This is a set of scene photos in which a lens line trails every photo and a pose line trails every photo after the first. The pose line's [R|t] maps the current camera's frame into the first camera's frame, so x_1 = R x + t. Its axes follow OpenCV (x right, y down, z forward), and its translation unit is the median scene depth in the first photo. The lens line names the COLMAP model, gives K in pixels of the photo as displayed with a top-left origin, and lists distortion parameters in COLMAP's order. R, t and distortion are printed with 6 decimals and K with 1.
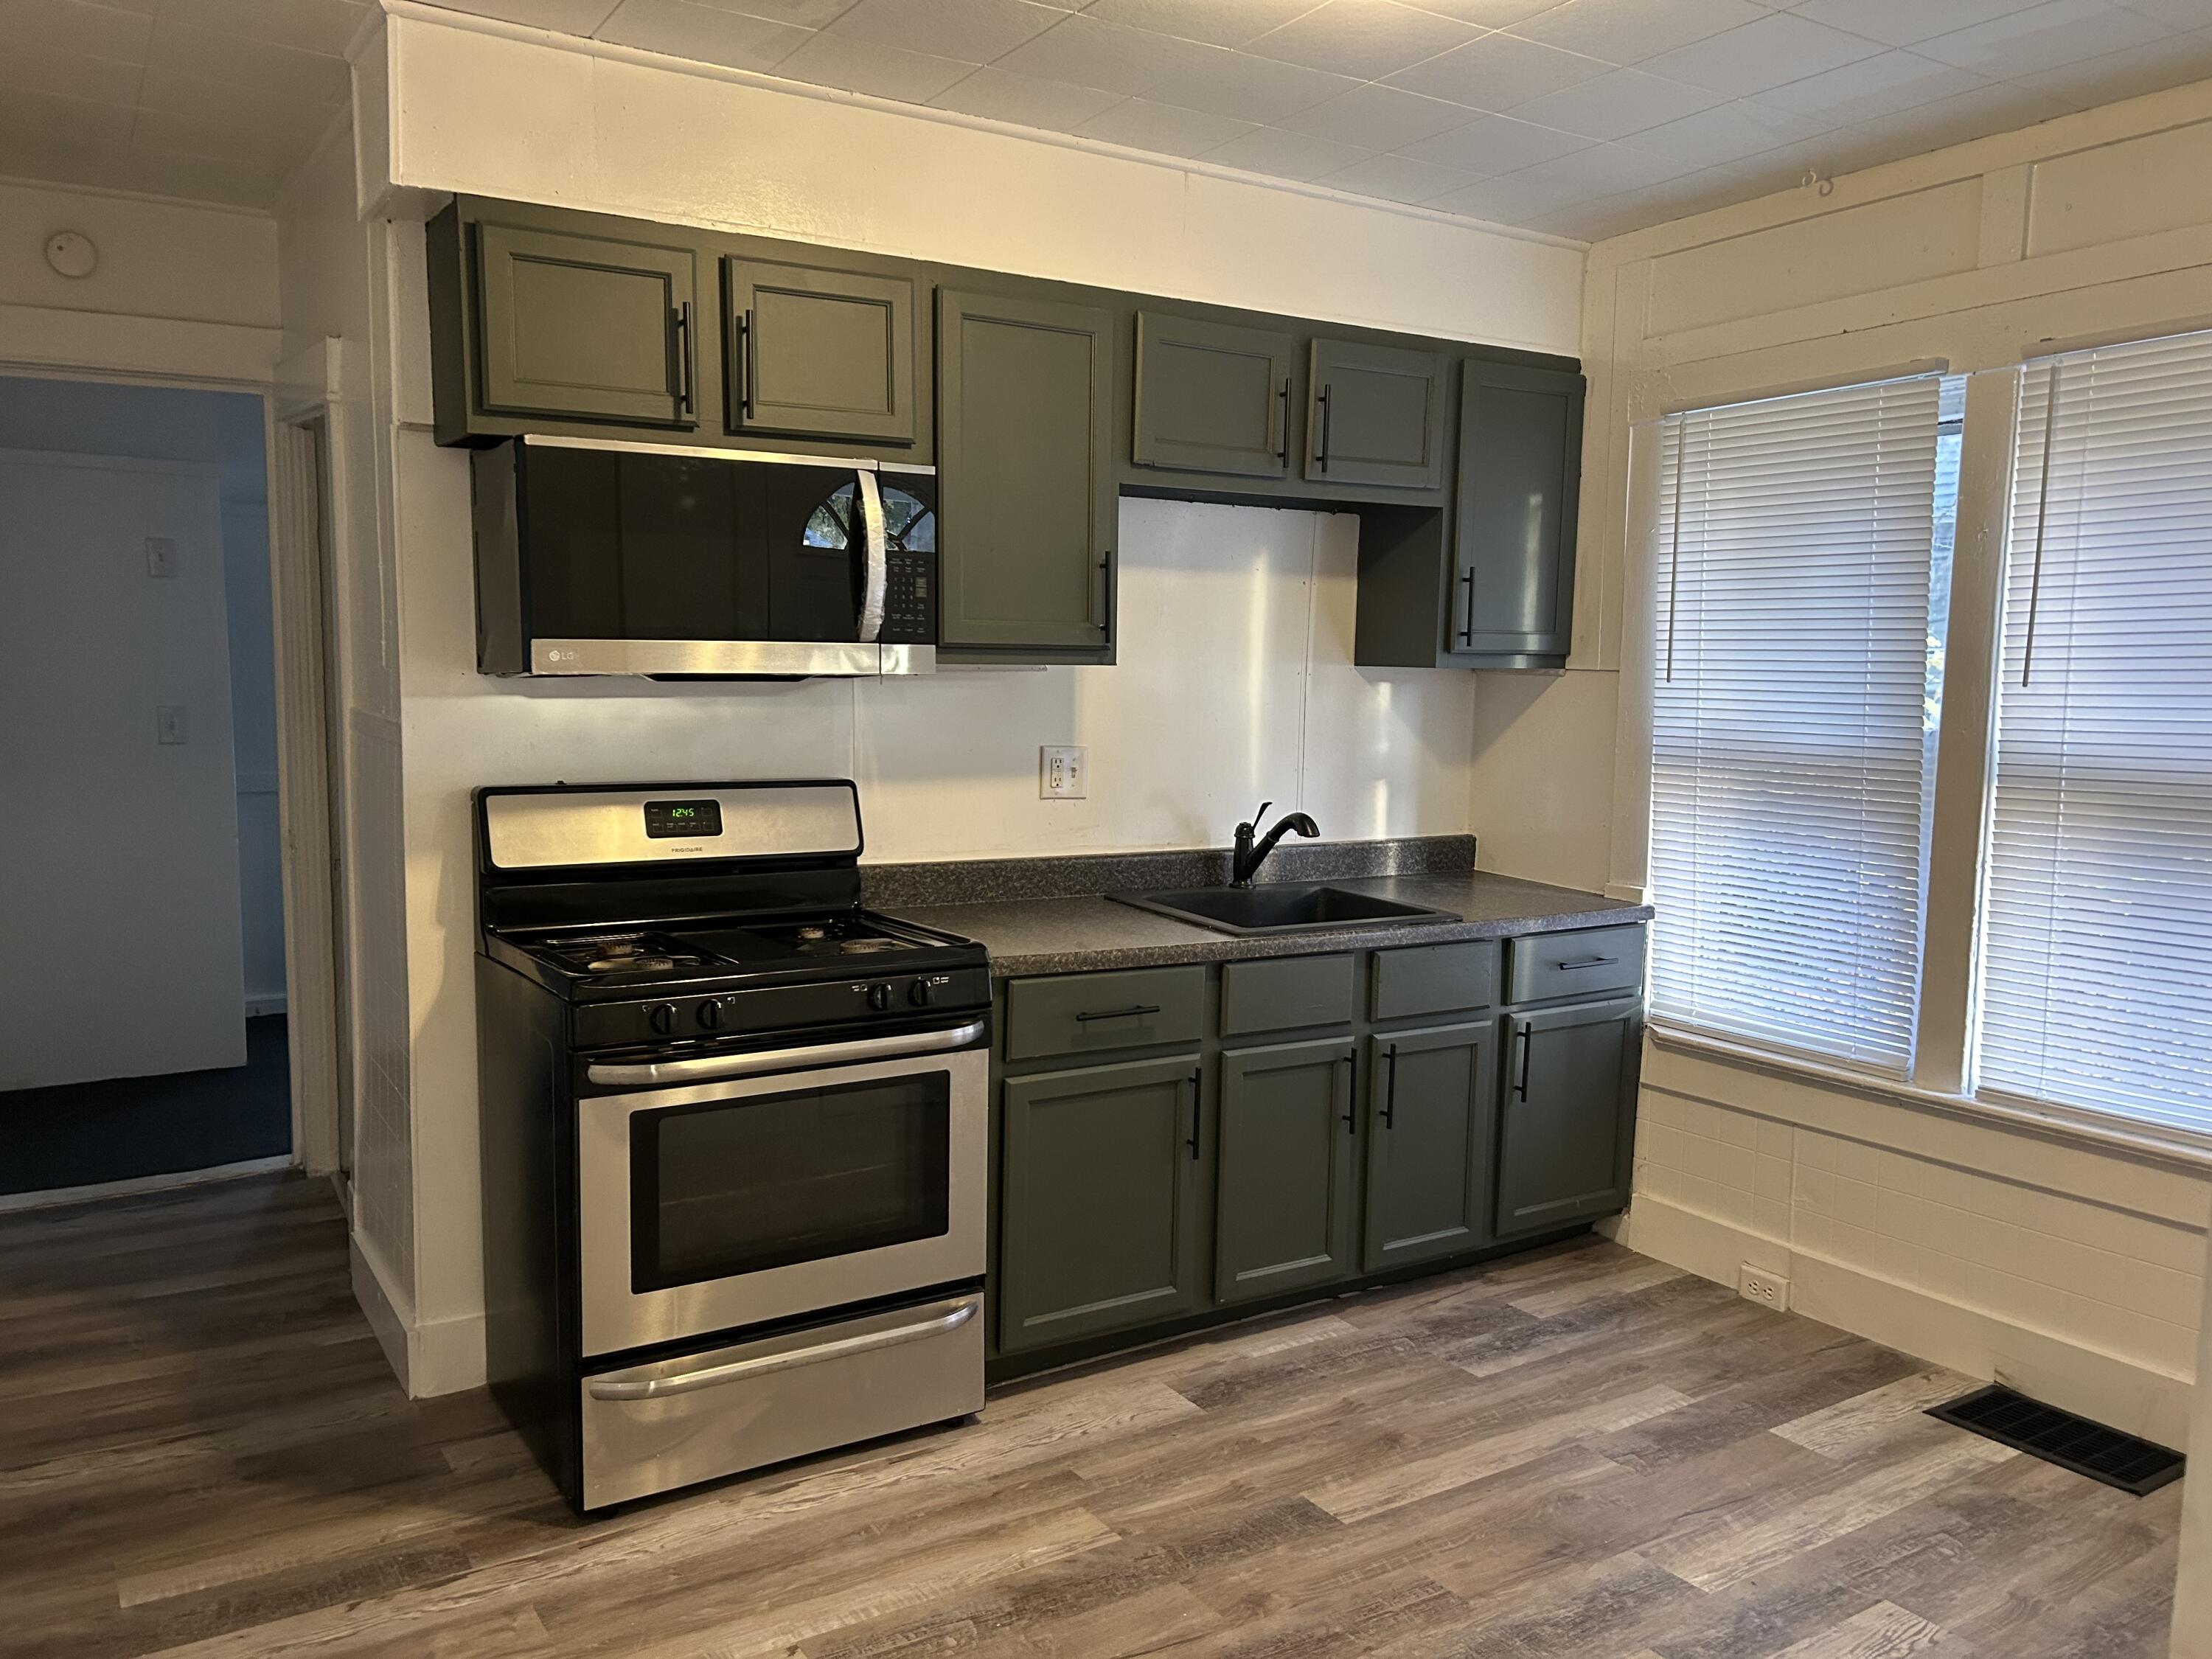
lens RADIAL K [[1657.0, 0, 1060.9], [0, 1657.0, 841.4], [0, 0, 1]] dist [0.043424, -0.047863]
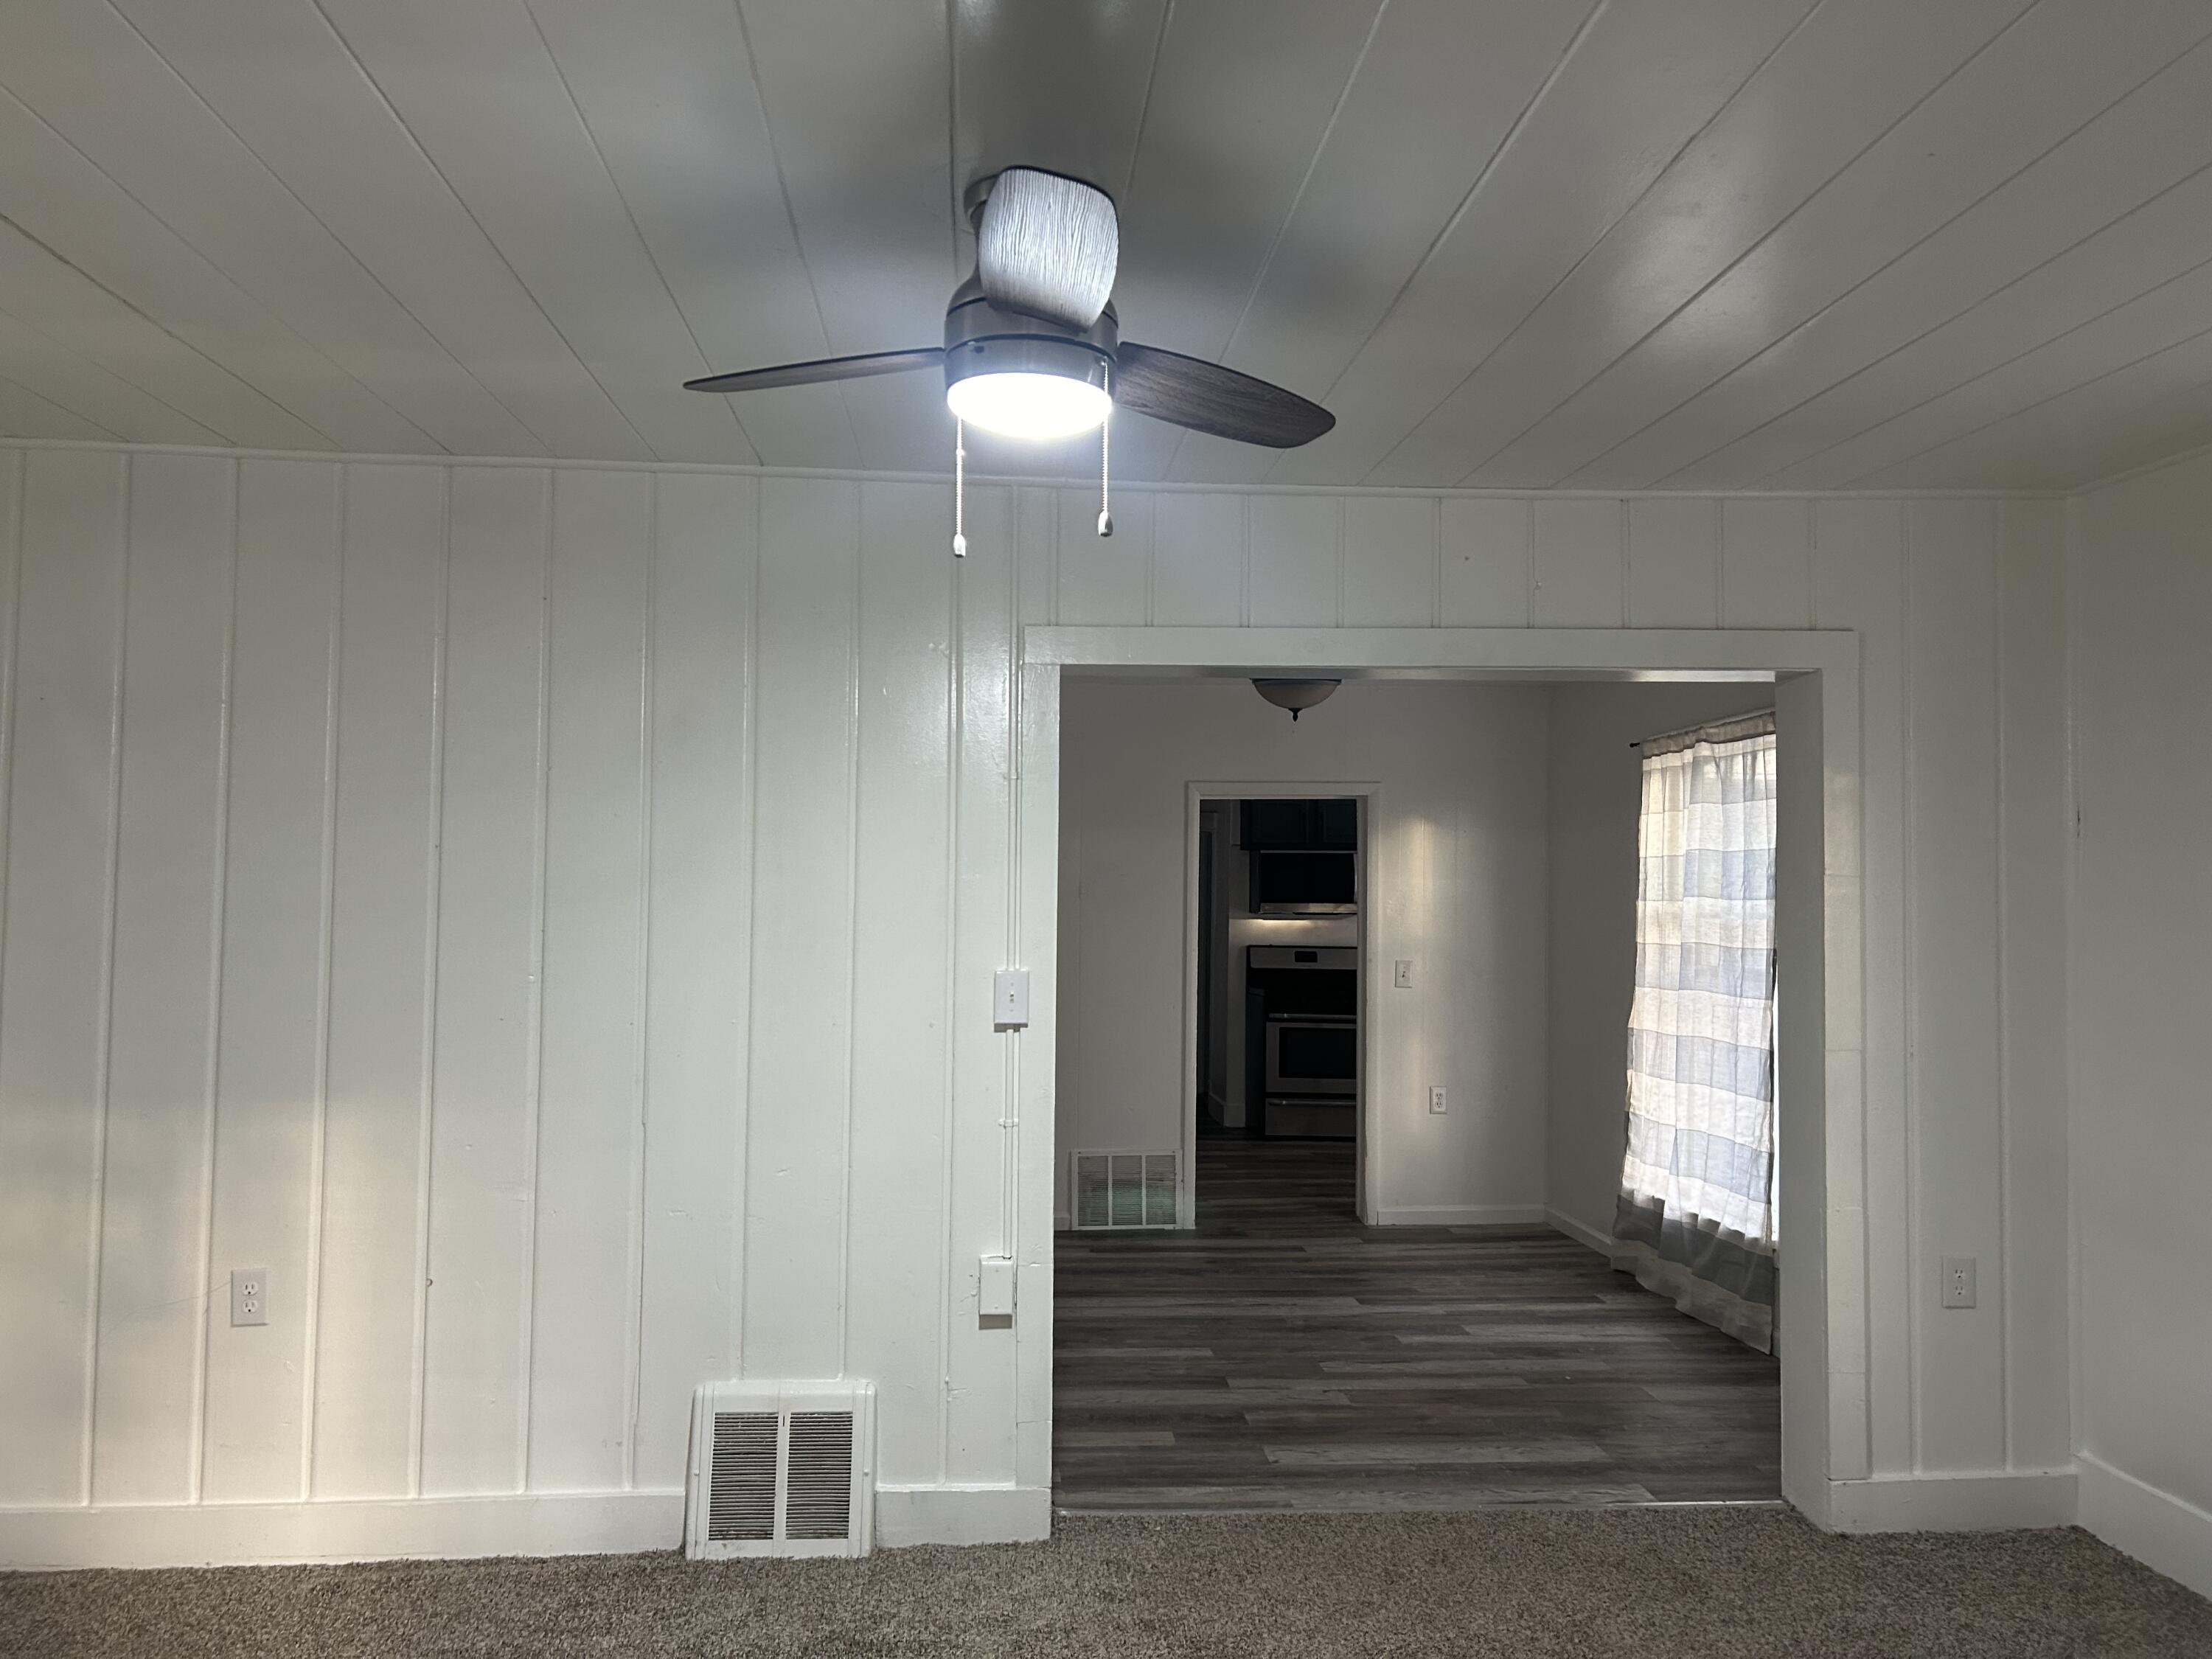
lens RADIAL K [[1683.3, 0, 1106.0], [0, 1683.3, 829.5], [0, 0, 1]] dist [0.046486, -0.066729]
pose [[0.897956, -0.018371, -0.439701, 0.922361], [-0.053418, 0.987191, -0.150335, 0.271064], [0.436830, 0.158482, 0.885473, -2.254852]]
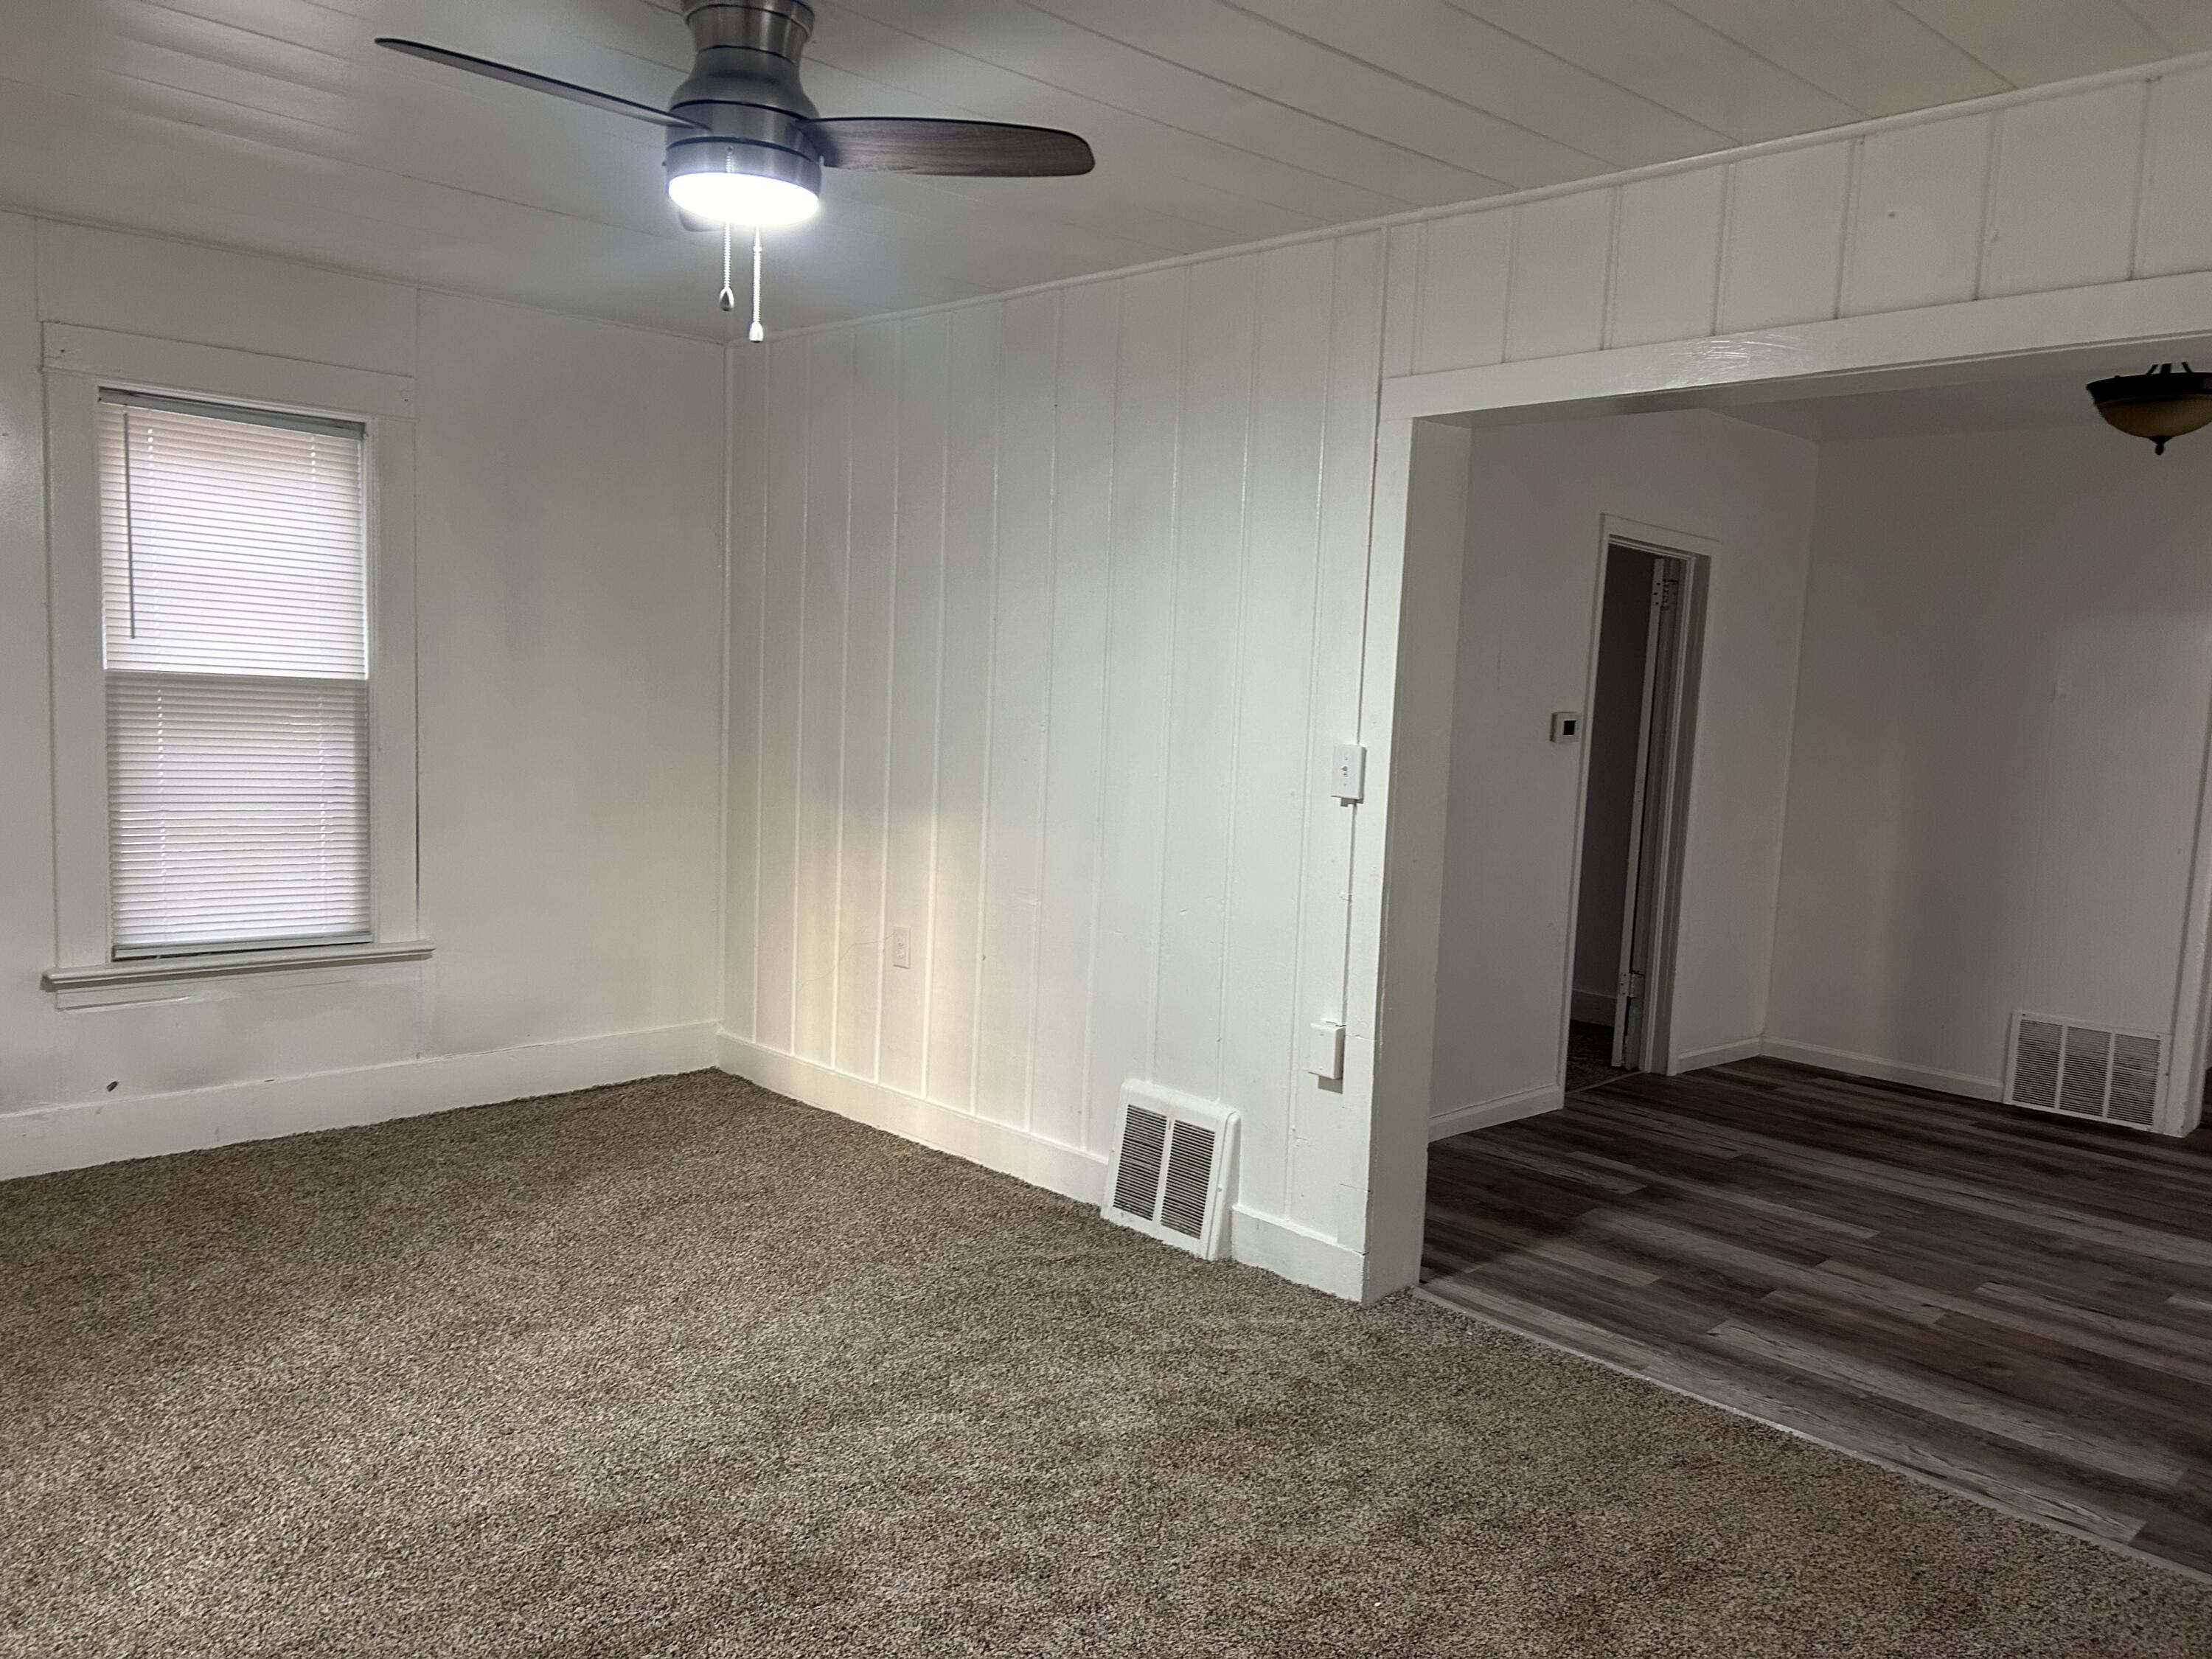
lens RADIAL K [[1671.0, 0, 1104.6], [0, 1671.0, 753.3], [0, 0, 1]] dist [0.002101, -0.002192]
pose [[0.229553, 0.048989, -0.972062, 1.482771], [-0.159008, 0.987202, 0.012202, 0.209969], [0.960220, 0.151764, 0.234405, -1.625850]]
